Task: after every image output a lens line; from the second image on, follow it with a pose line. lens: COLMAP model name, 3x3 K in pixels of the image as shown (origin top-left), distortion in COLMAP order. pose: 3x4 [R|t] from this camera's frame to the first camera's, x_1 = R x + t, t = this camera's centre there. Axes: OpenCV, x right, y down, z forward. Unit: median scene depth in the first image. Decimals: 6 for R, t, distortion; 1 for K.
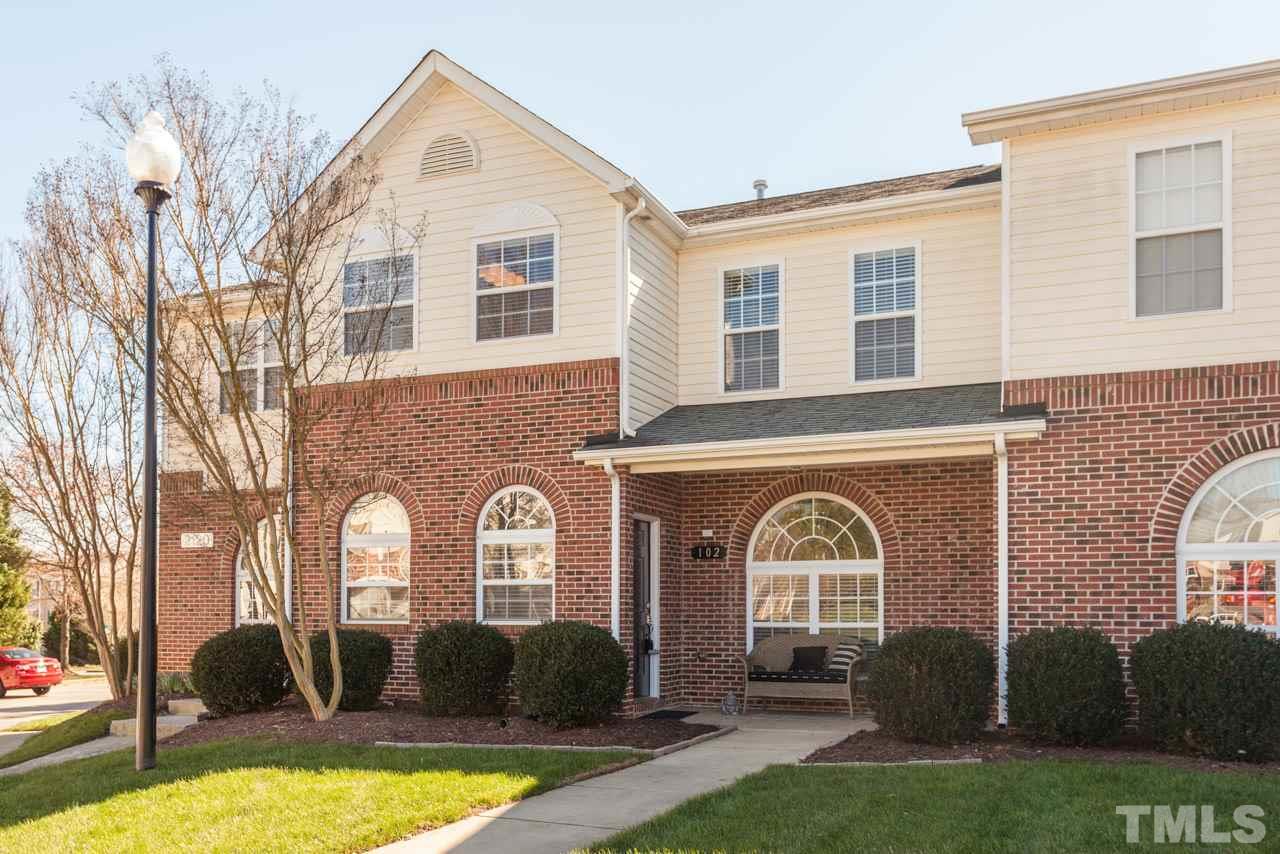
lens RADIAL K [[617.4, 0, 635.3], [0, 617.4, 423.5], [0, 0, 1]] dist [0.004190, 0.000583]
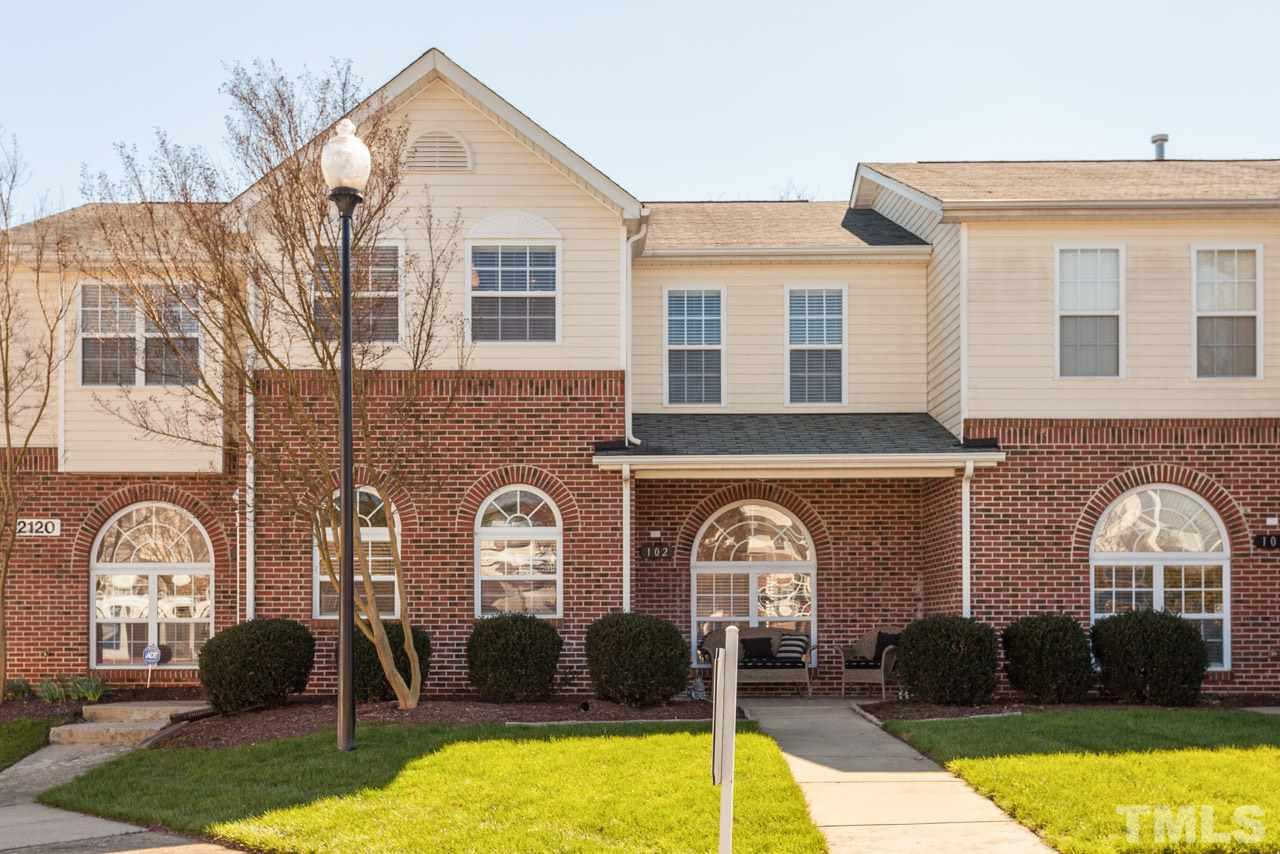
lens RADIAL K [[605.5, 0, 640.8], [0, 605.5, 418.1], [0, 0, 1]] dist [0.003443, 0.000468]
pose [[0.976979, 0.063054, 0.203803, -0.223684], [-0.060726, 0.997998, -0.017663, -0.006562], [-0.204509, 0.004881, 0.978853, -0.046380]]
